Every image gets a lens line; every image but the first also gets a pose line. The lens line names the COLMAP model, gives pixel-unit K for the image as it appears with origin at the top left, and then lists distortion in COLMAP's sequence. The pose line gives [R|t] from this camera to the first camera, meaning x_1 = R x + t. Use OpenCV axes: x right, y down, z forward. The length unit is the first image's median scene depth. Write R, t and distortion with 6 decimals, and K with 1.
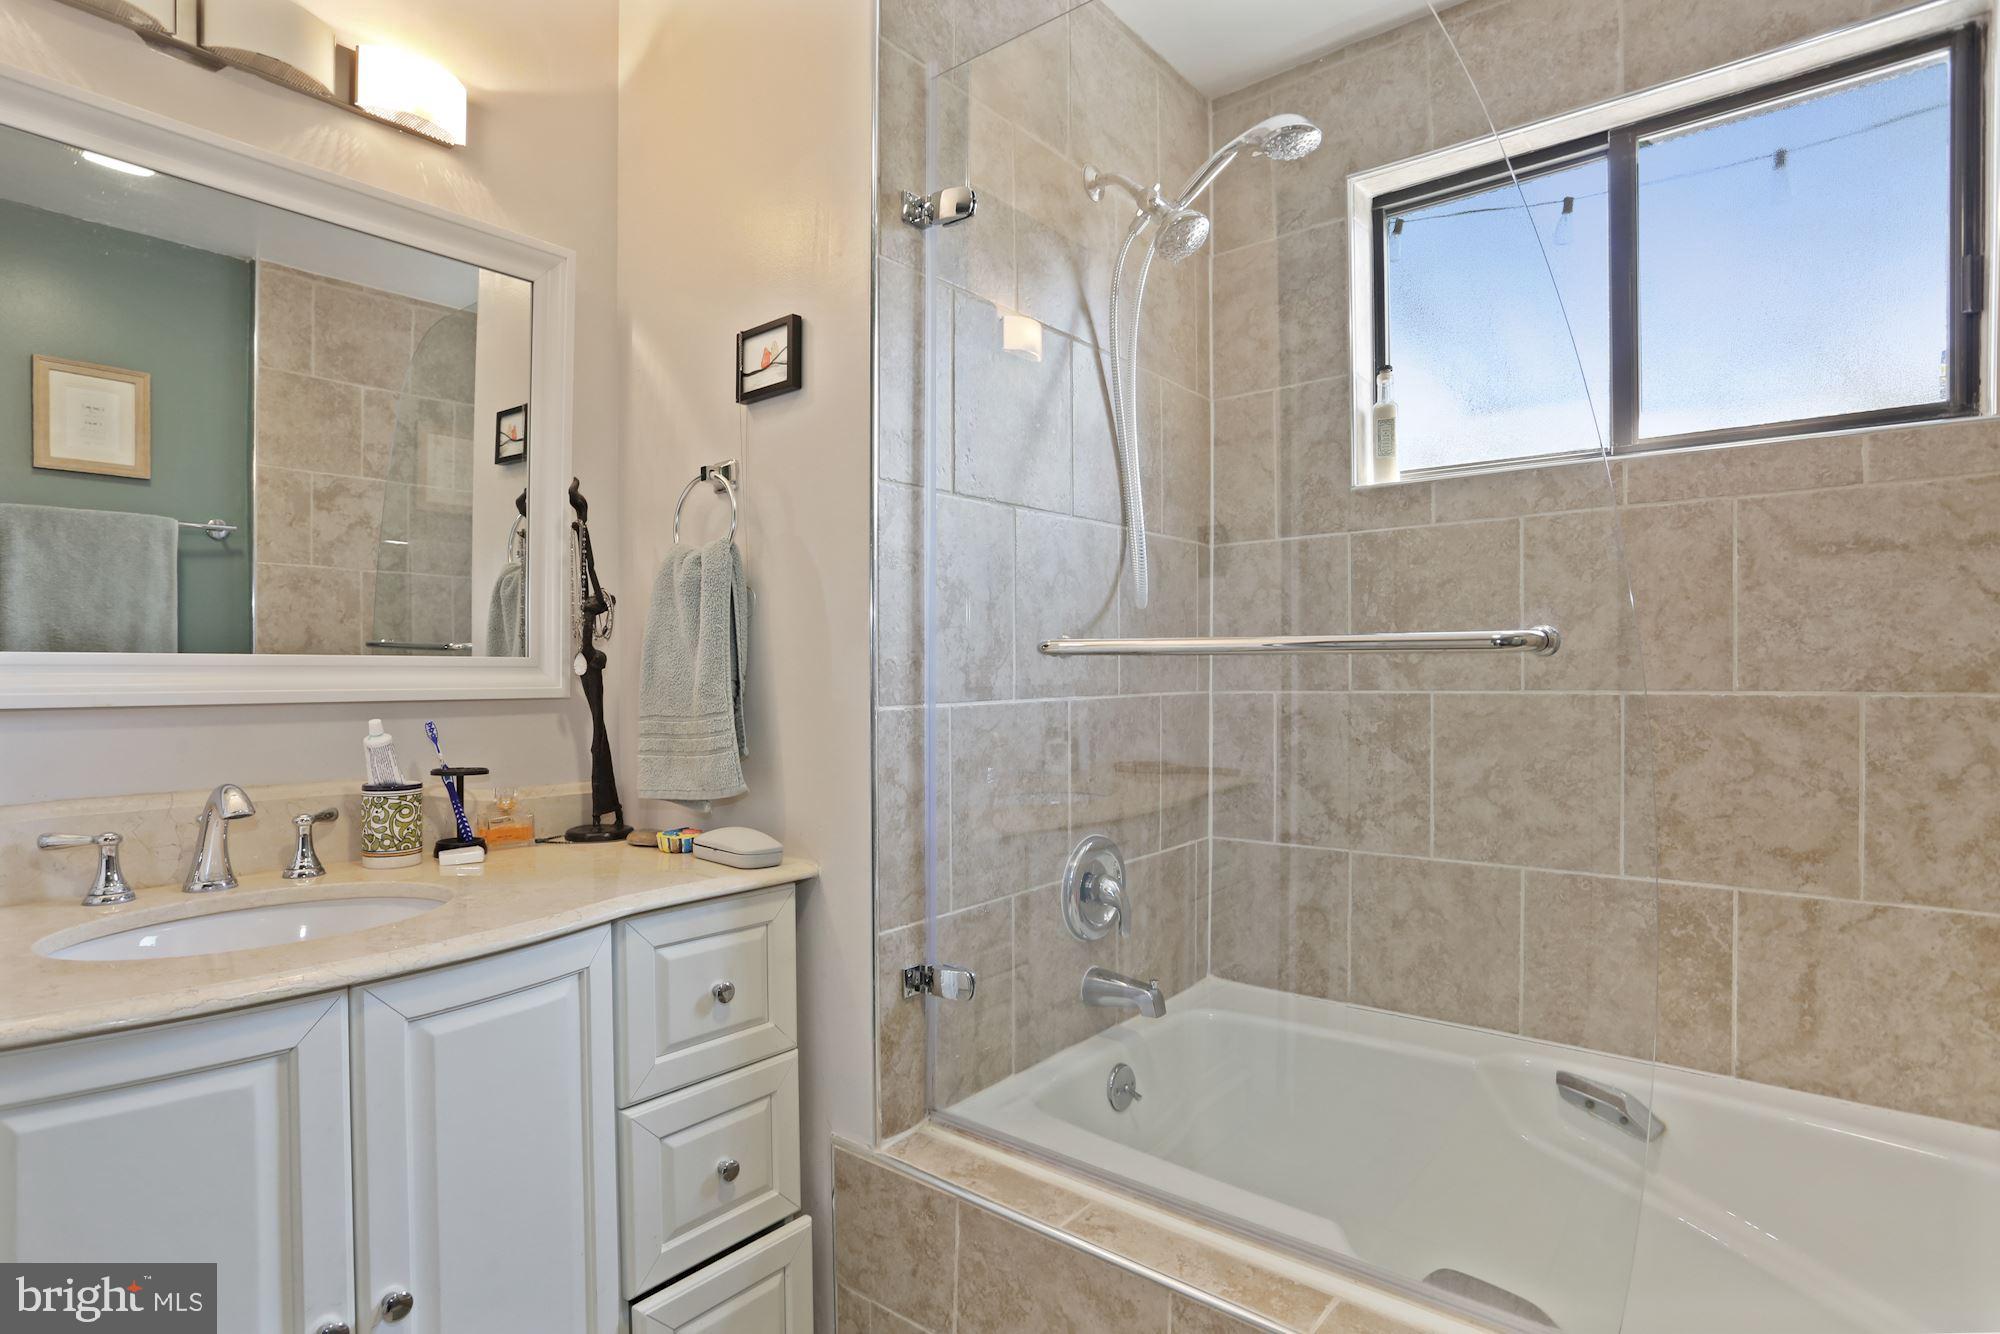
lens RADIAL K [[1014.6, 0, 999.1], [0, 1014.6, 700.7], [0, 0, 1]] dist [-0.075143, 0.034781]
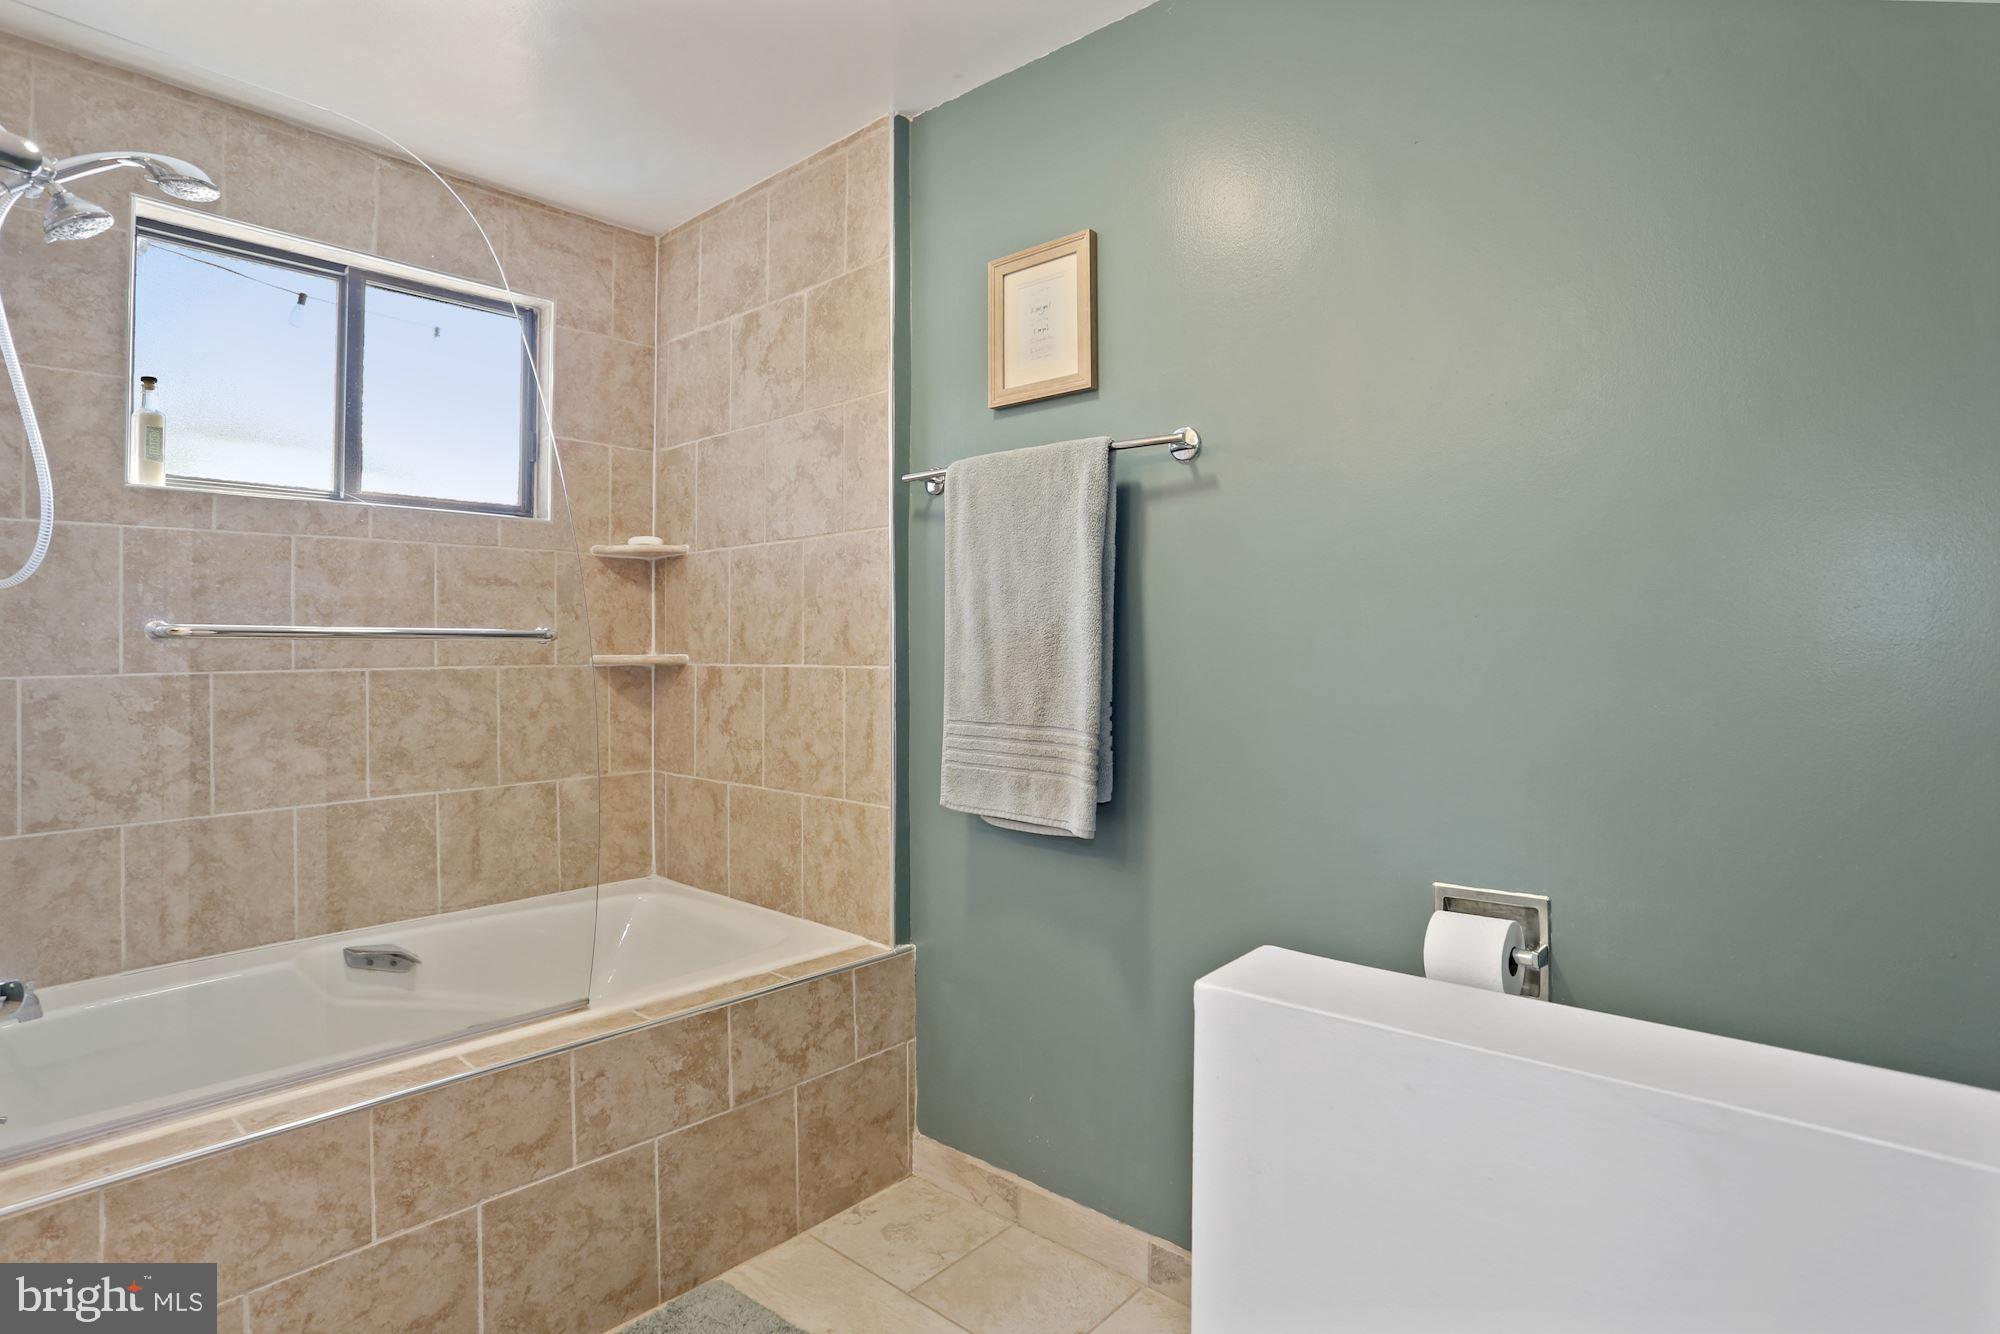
lens RADIAL K [[964.8, 0, 986.4], [0, 964.8, 665.1], [0, 0, 1]] dist [-0.001409, 0.000818]
pose [[0.040292, -0.013410, 0.999098, -0.704464], [0.032784, 0.999389, 0.012091, -0.001542], [-0.998650, 0.032267, 0.040707, 0.051954]]
